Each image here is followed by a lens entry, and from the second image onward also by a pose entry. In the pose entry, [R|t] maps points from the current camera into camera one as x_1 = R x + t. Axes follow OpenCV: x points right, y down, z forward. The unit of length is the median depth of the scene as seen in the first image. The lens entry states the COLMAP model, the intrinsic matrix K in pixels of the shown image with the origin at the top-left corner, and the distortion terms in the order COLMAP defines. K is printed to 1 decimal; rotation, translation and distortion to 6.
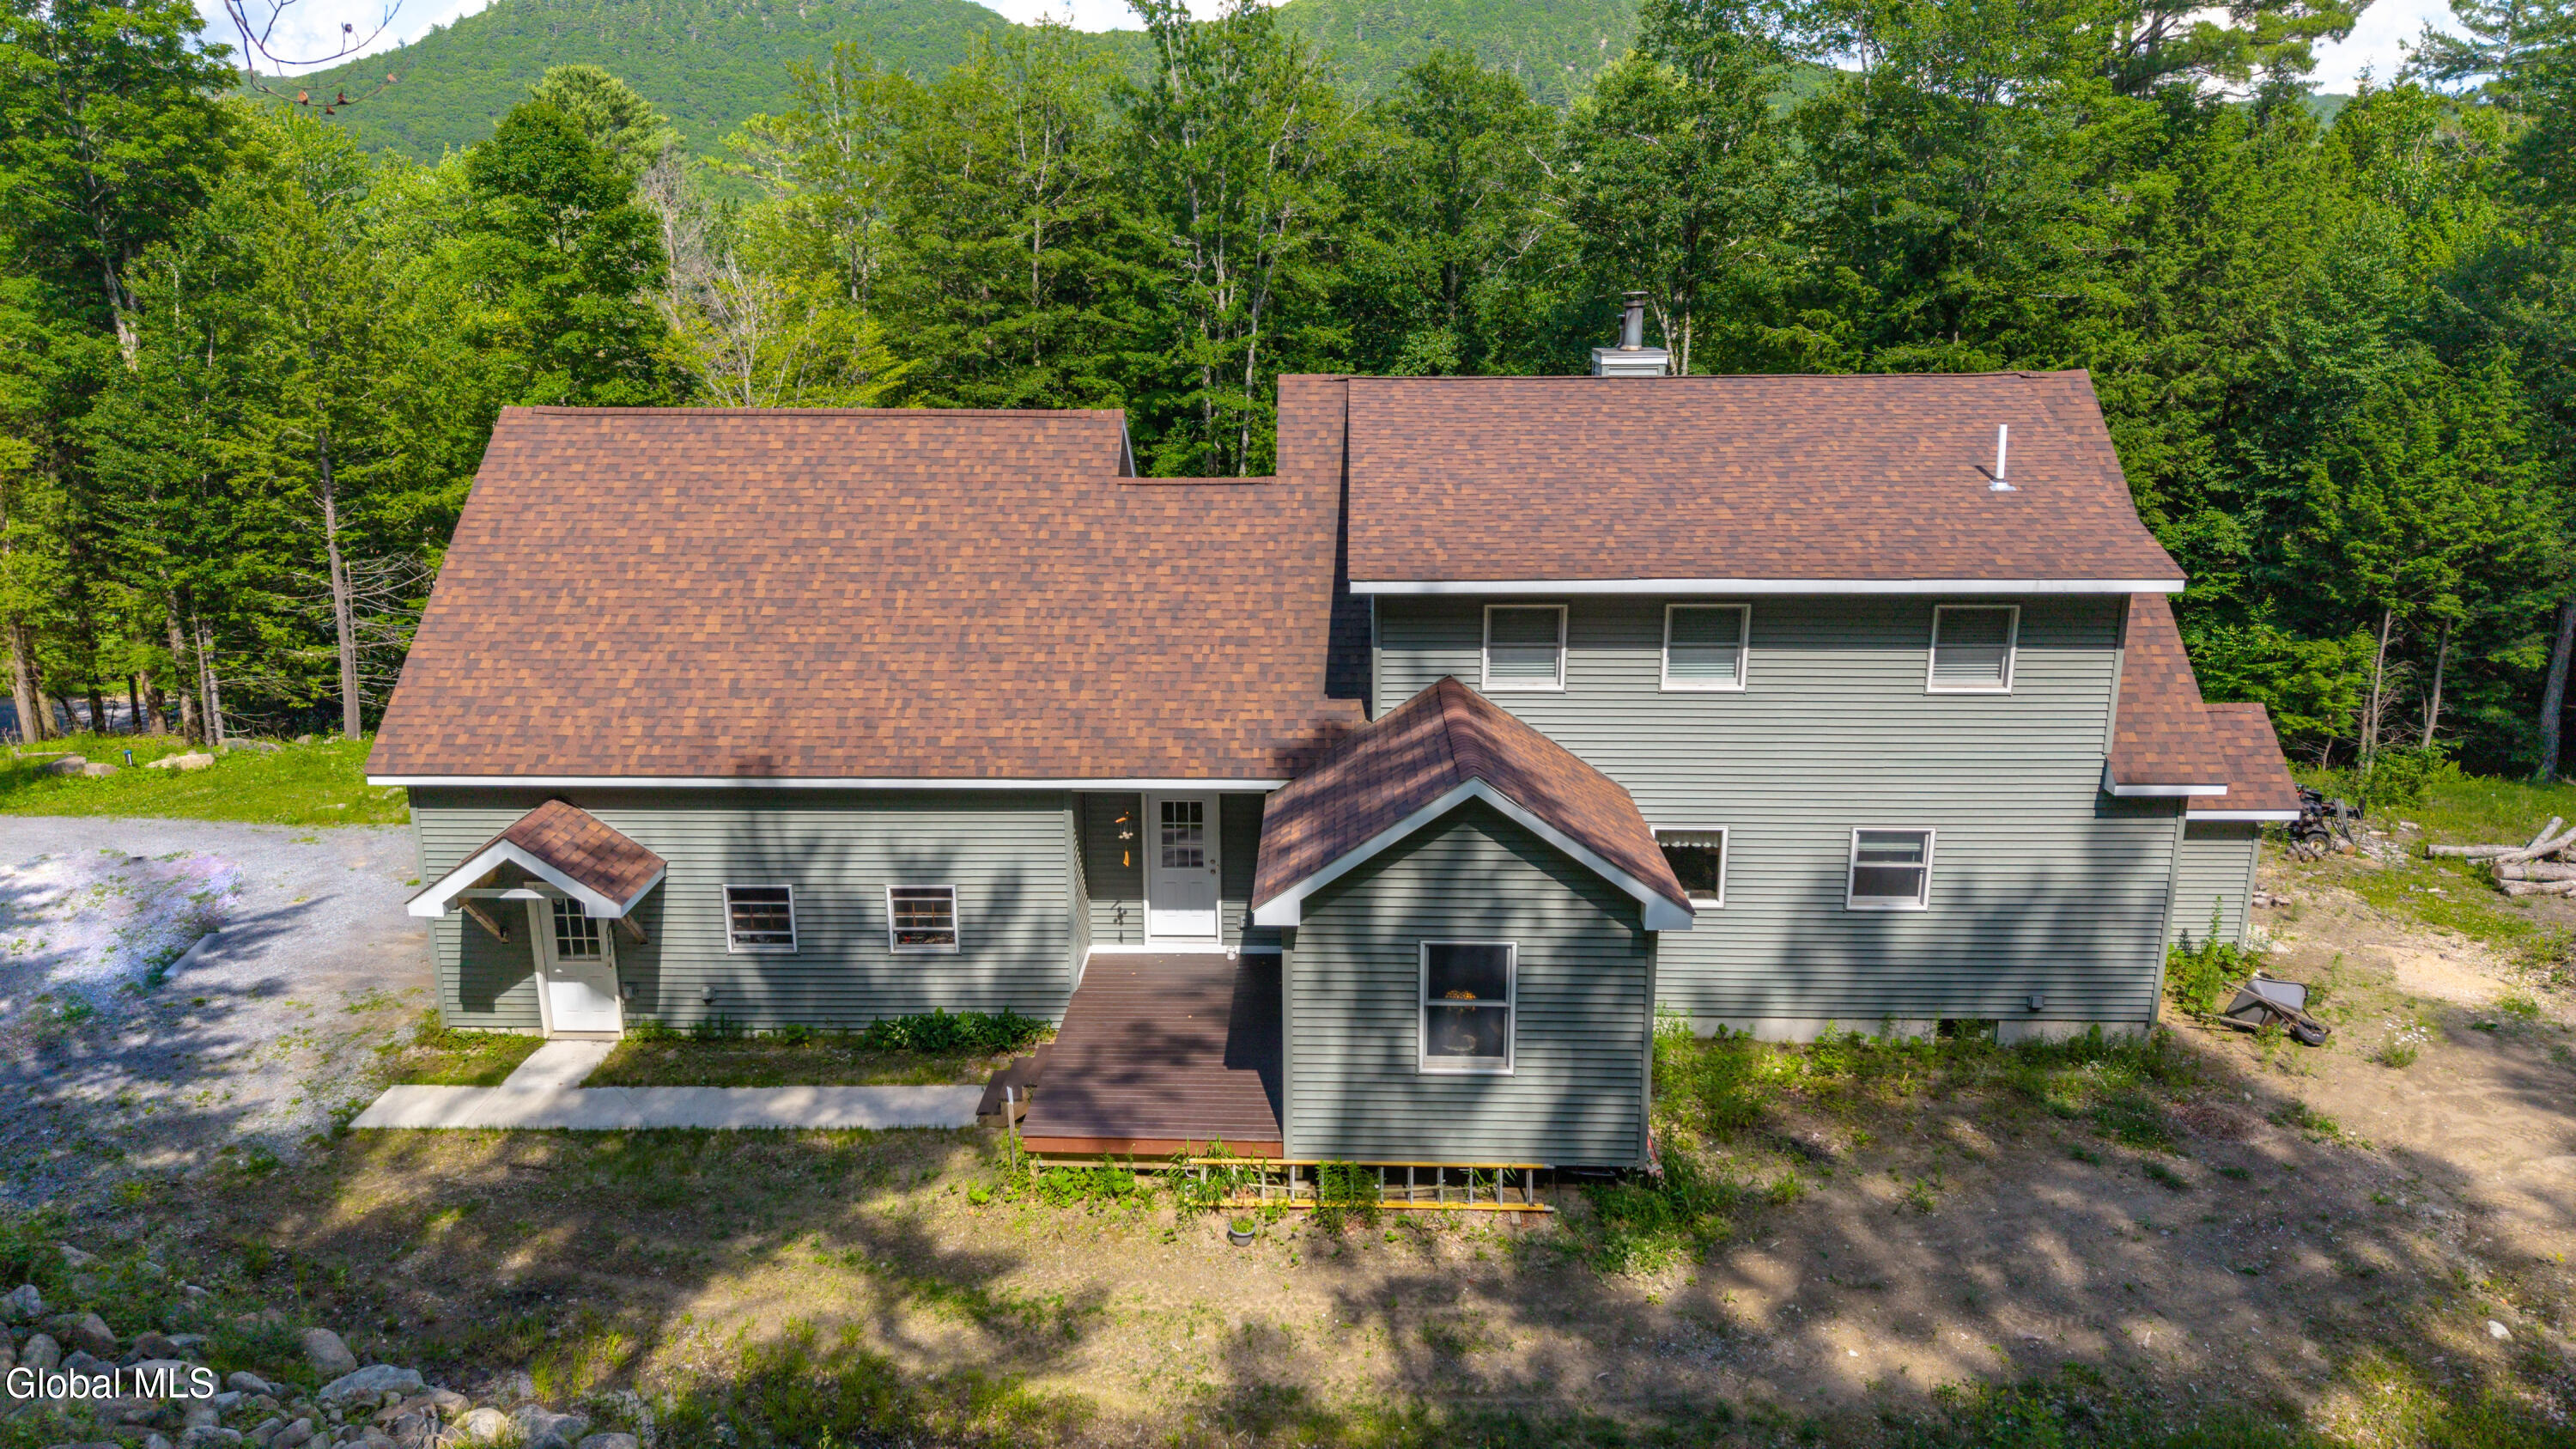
lens RADIAL K [[1722.5, 0, 1277.3], [0, 1722.5, 737.9], [0, 0, 1]] dist [0.037936, -0.002604]
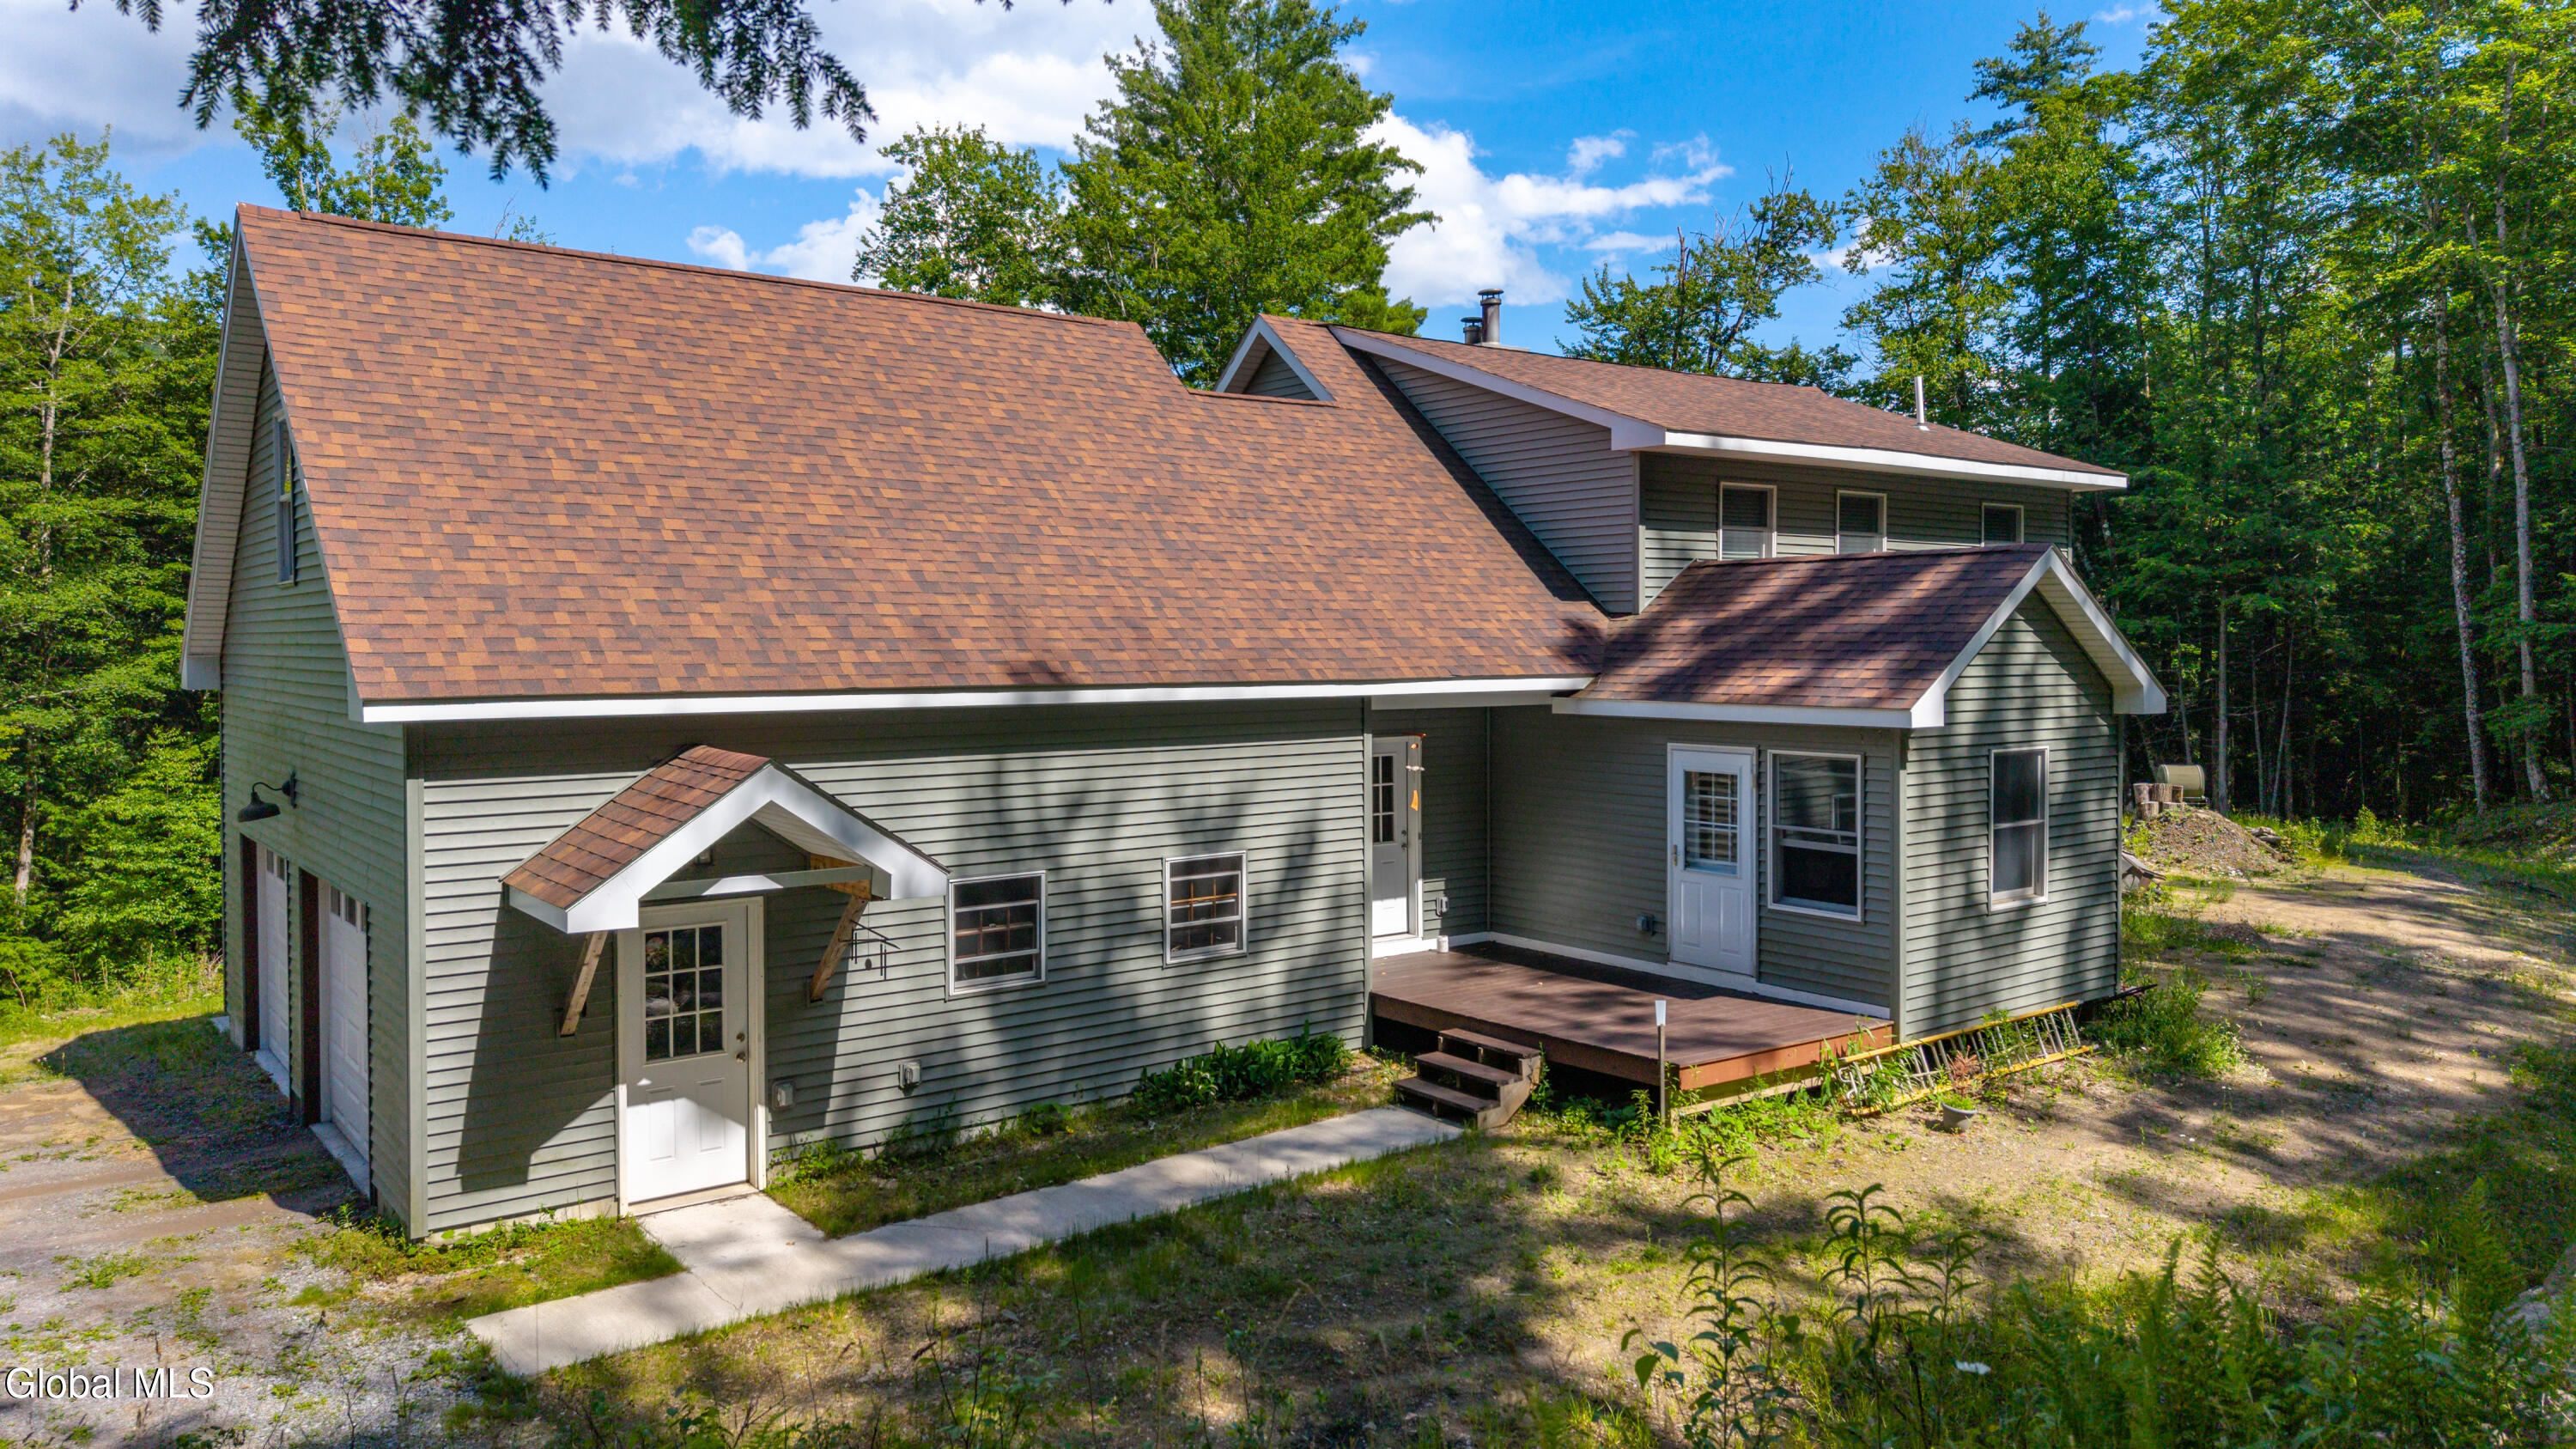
lens RADIAL K [[1722.5, 0, 1280.6], [0, 1722.5, 708.8], [0, 0, 1]] dist [0.037936, -0.002604]
pose [[0.771344, -0.026069, 0.635884, -0.626471], [0.173297, 0.970008, -0.170447, 0.152518], [-0.612369, 0.241670, 0.752728, 0.440020]]
